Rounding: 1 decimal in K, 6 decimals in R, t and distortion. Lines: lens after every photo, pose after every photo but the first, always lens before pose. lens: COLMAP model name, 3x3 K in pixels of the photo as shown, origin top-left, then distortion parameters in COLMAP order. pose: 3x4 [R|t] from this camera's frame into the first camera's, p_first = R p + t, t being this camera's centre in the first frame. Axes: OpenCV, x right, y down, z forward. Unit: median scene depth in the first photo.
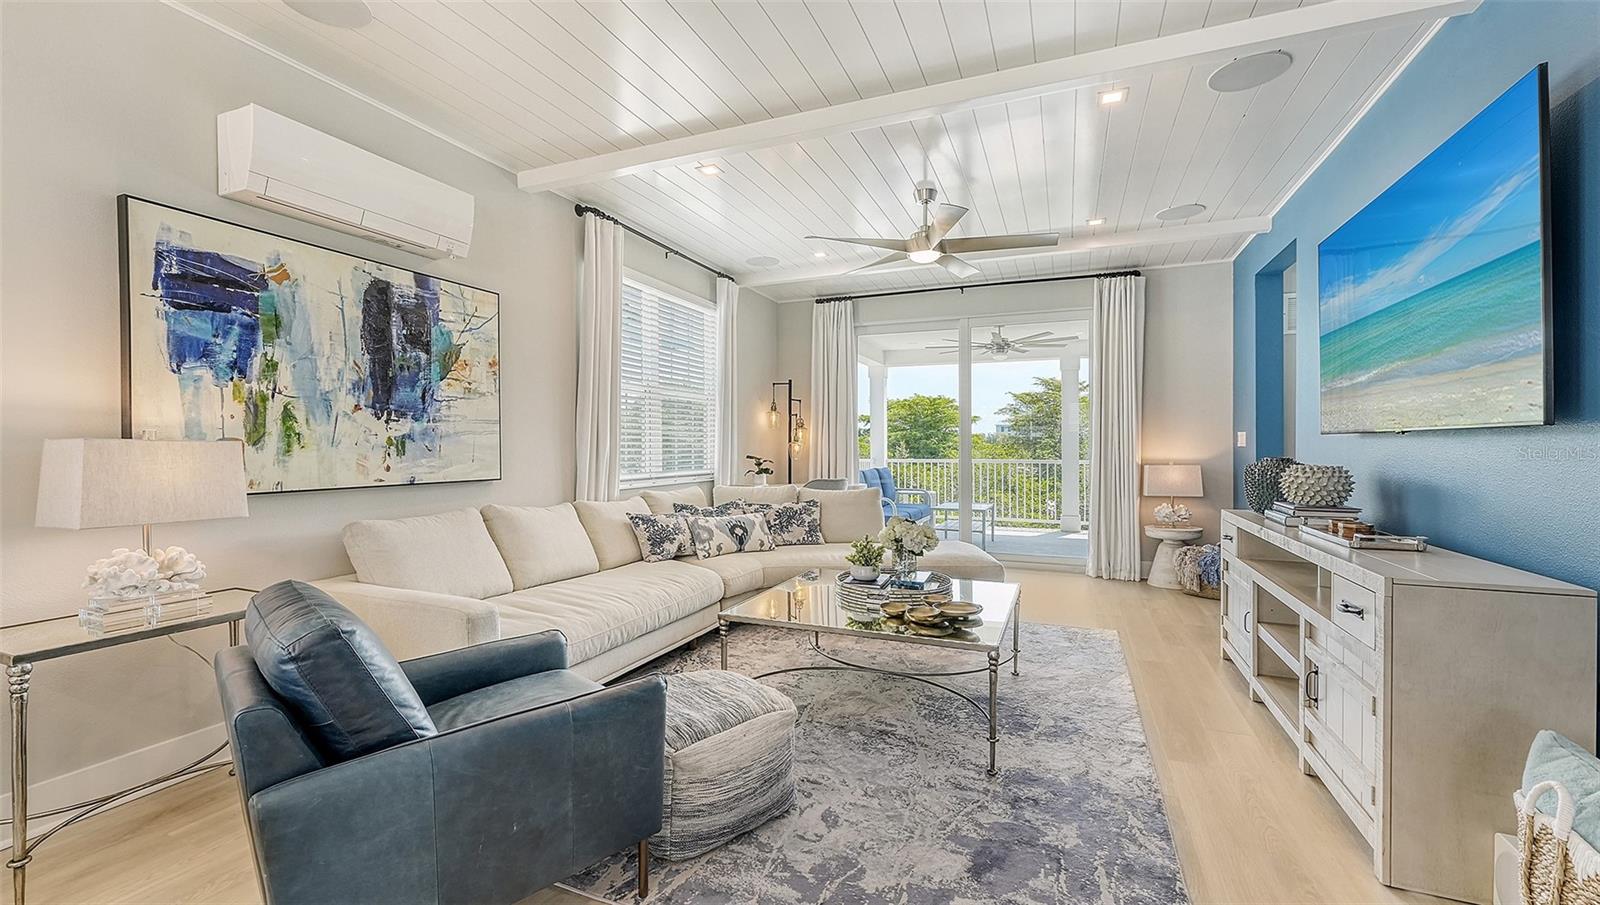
lens RADIAL K [[653.4, 0, 816.1], [0, 653.4, 438.9], [0, 0, 1]] dist [0.007013, -0.000917]
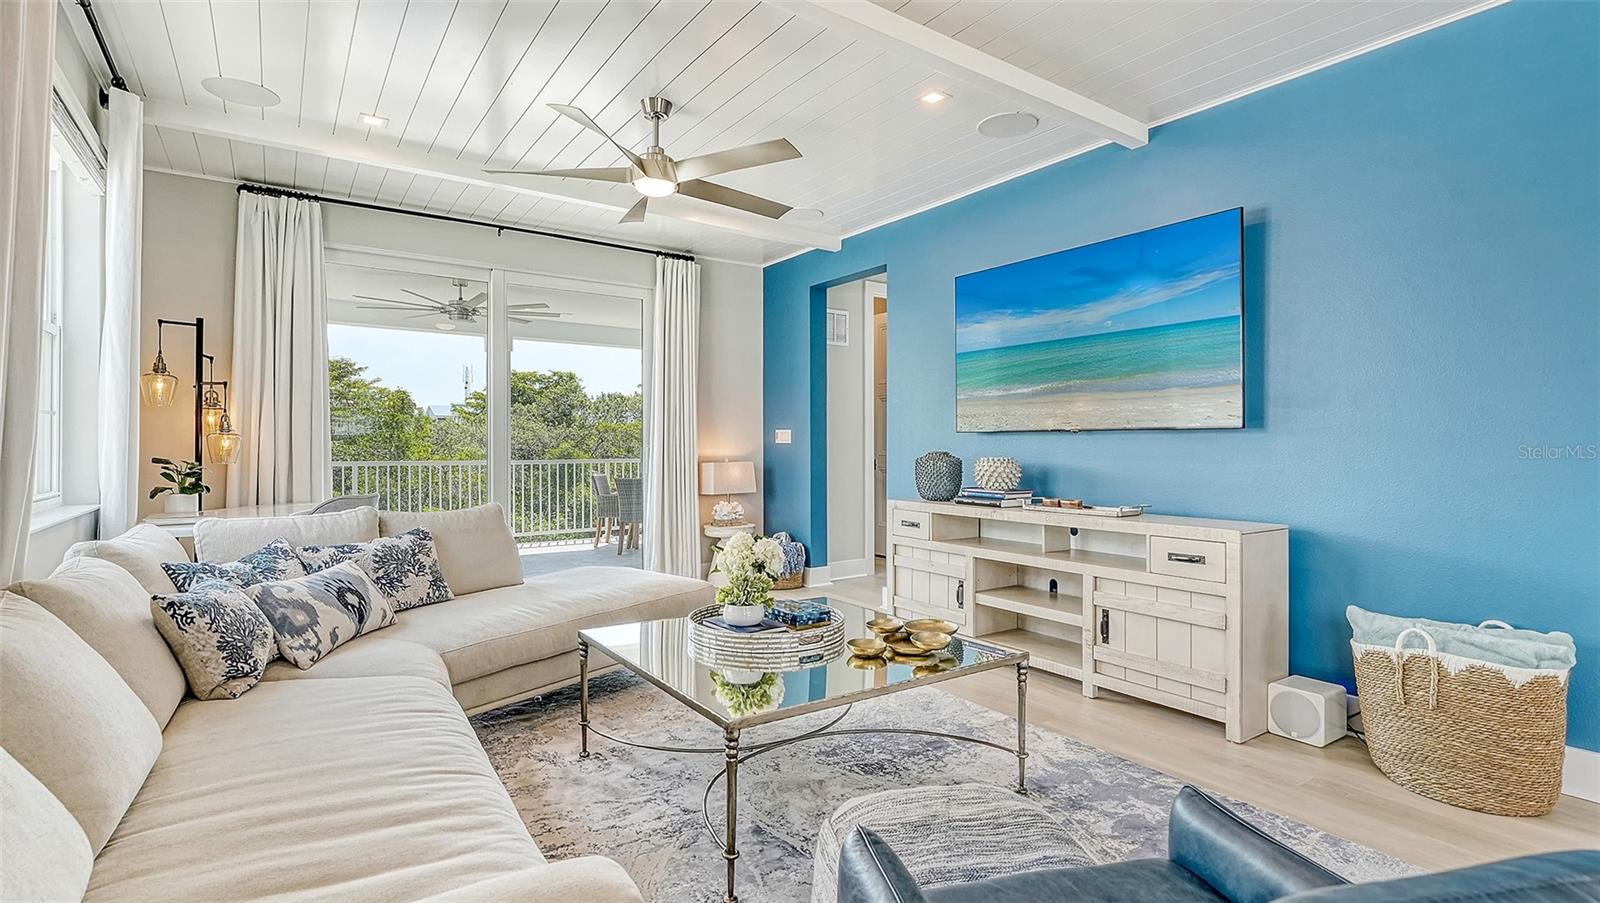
lens RADIAL K [[741.5, 0, 795.3], [0, 741.5, 445.0], [0, 0, 1]] dist [-0.001058, 0.000993]
pose [[0.554970, 0.001554, 0.831869, -0.557691], [-0.011450, 0.999918, 0.005770, 0.011305], [-0.831792, -0.012727, 0.554942, 0.487225]]
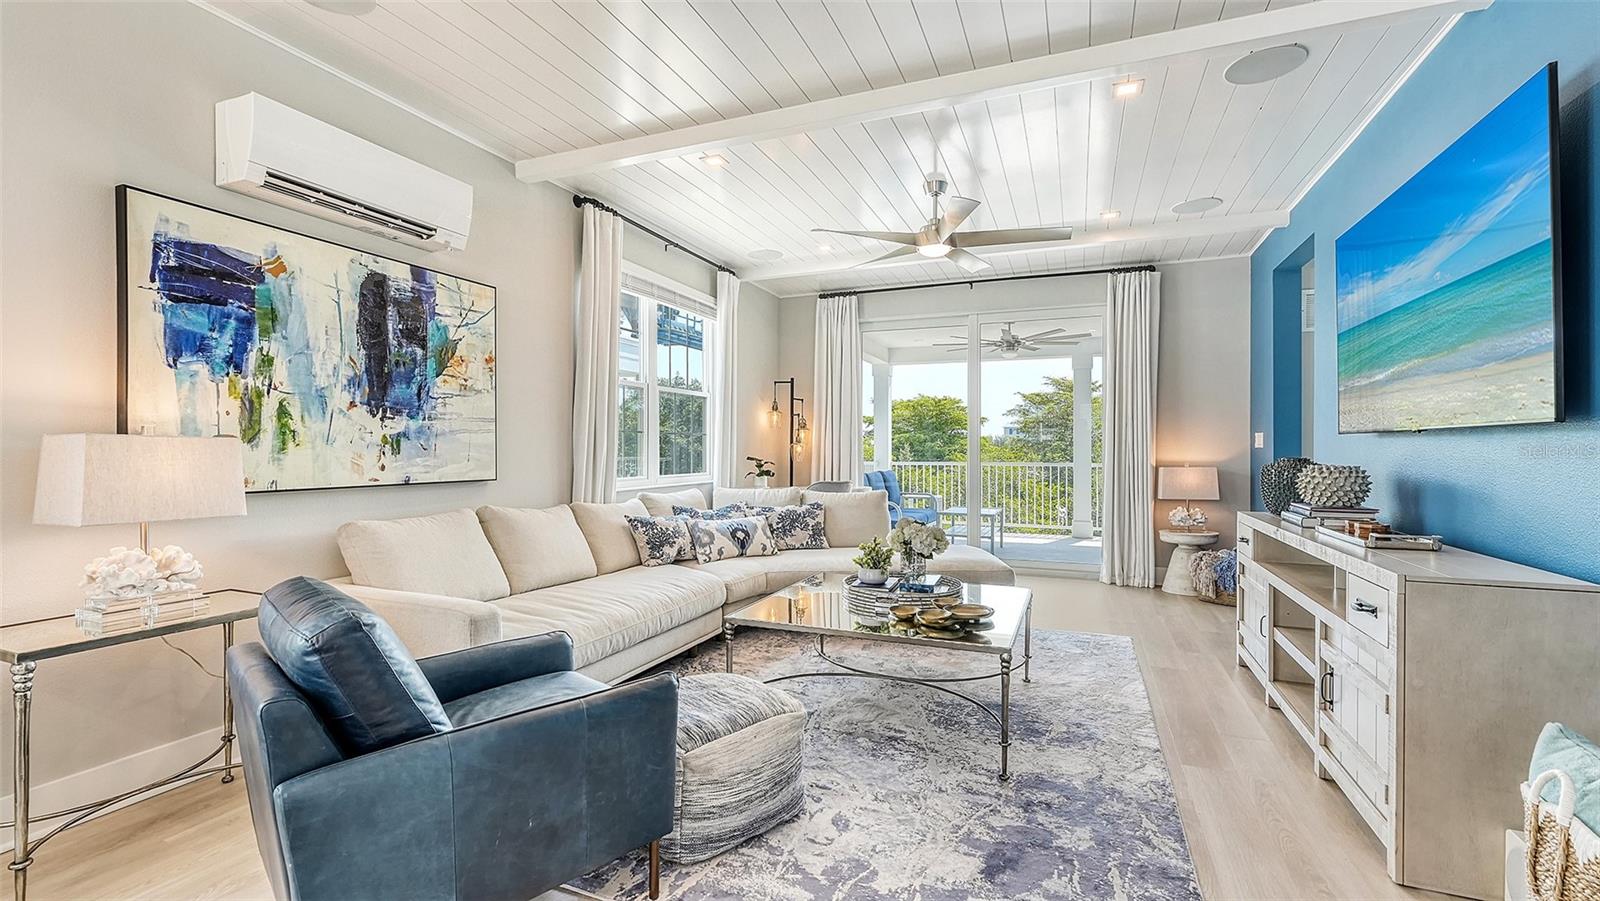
lens RADIAL K [[690.3, 0, 822.7], [0, 690.3, 443.7], [0, 0, 1]] dist [0.006810, -0.000860]
pose [[0.999929, 0.000973, 0.011857, -0.012615], [-0.001007, 0.999995, 0.002864, 0.005206], [-0.011854, -0.002876, 0.999926, -0.025196]]
